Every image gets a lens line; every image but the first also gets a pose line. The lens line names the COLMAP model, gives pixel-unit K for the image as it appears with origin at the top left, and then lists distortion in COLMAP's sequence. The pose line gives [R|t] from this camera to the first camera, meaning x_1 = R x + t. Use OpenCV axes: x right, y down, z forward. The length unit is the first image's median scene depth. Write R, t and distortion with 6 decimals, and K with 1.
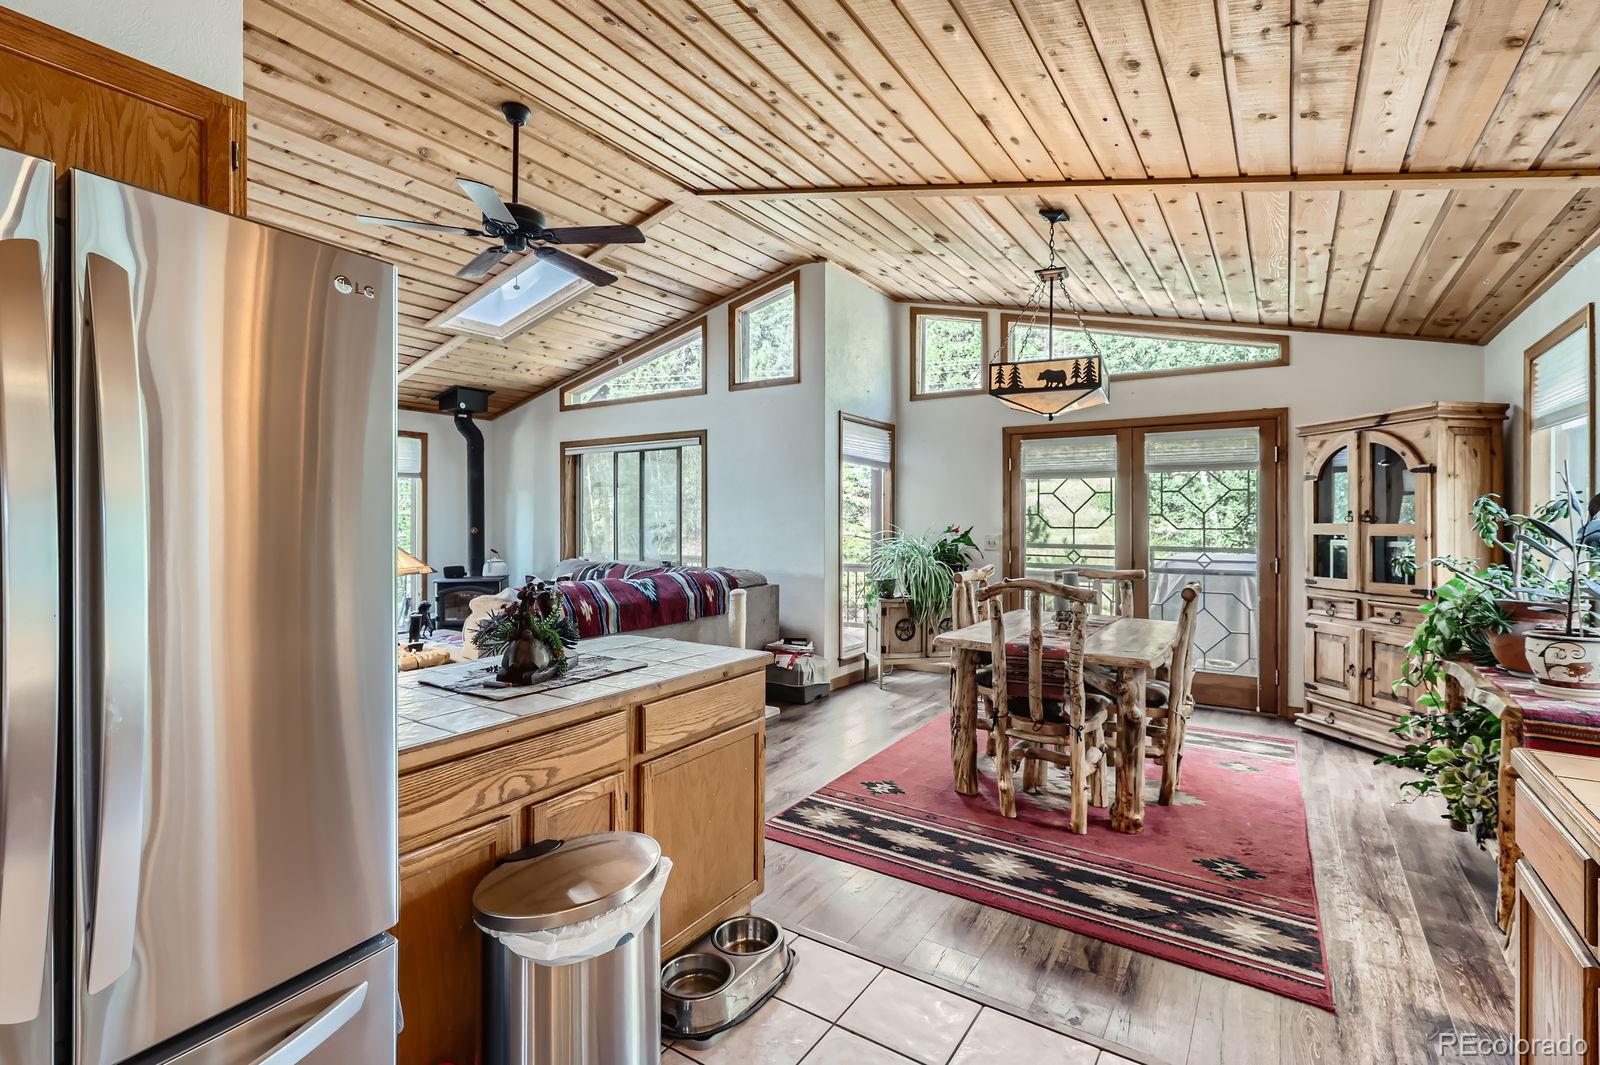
lens RADIAL K [[730.6, 0, 803.8], [0, 730.6, 524.5], [0, 0, 1]] dist [-0.006028, -0.002151]
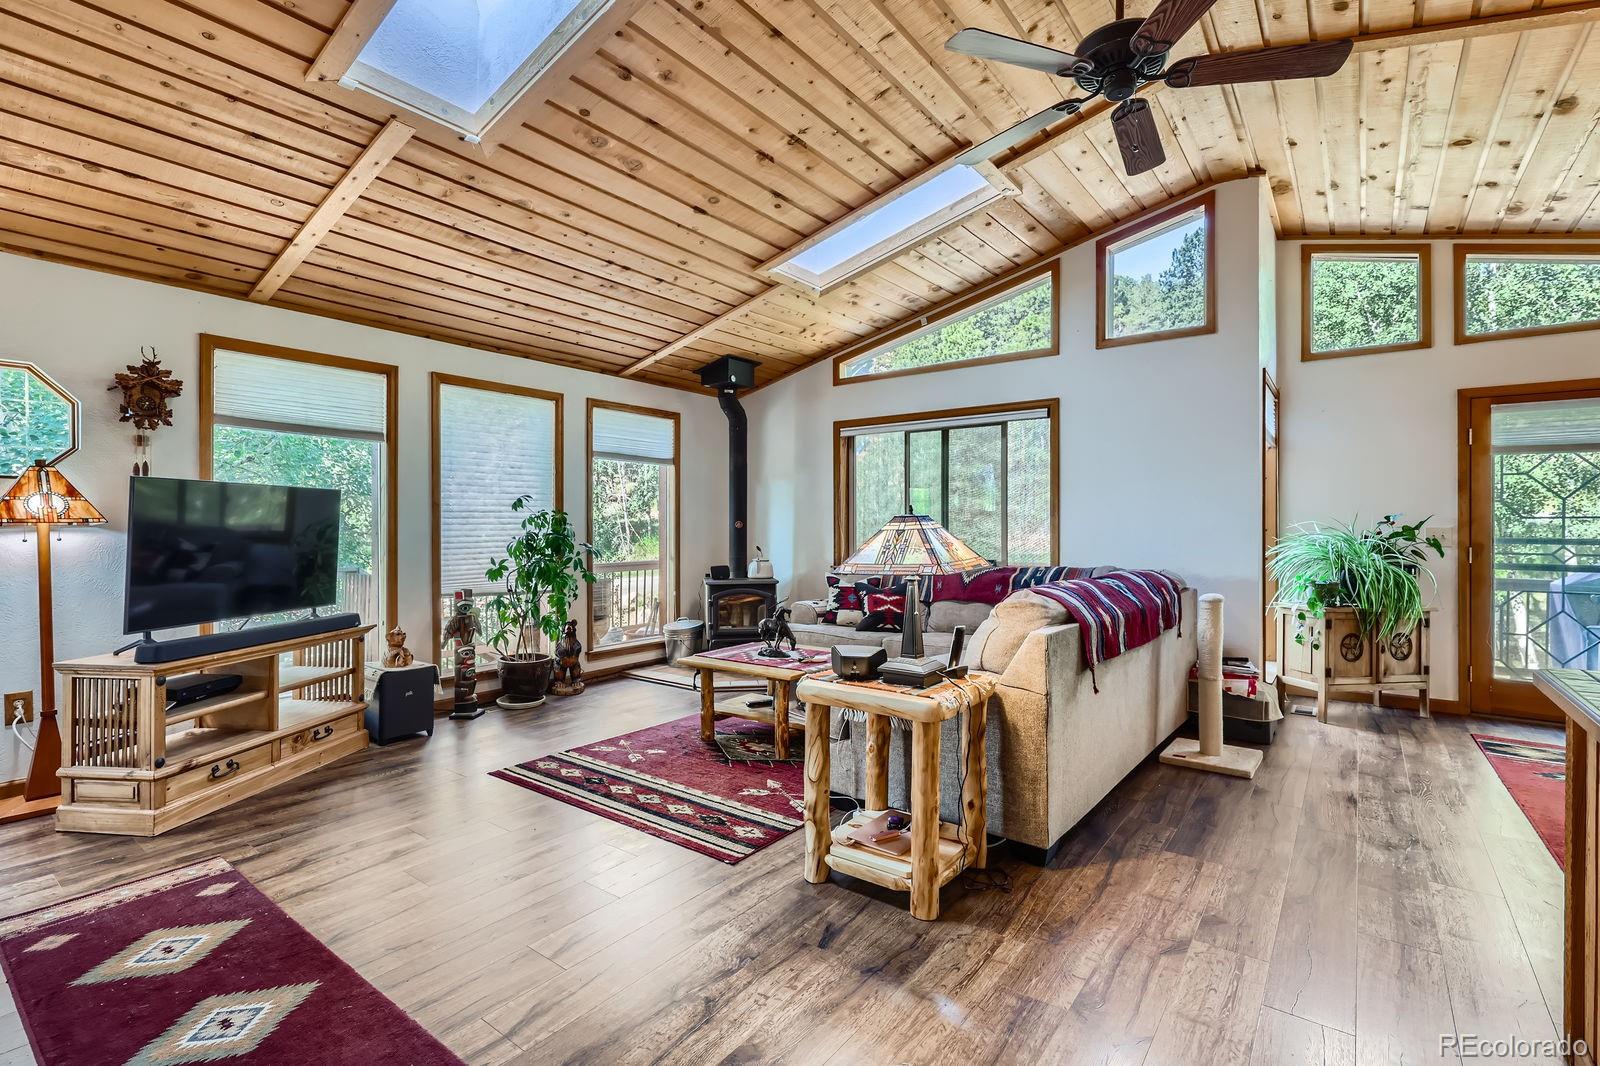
lens RADIAL K [[730.6, 0, 795.5], [0, 730.6, 533.5], [0, 0, 1]] dist [-0.006028, -0.002151]
pose [[0.997299, -0.000444, -0.073443, -0.353101], [0.000782, 0.999989, 0.004576, 0.016141], [0.073441, -0.004621, 0.997289, 0.160344]]
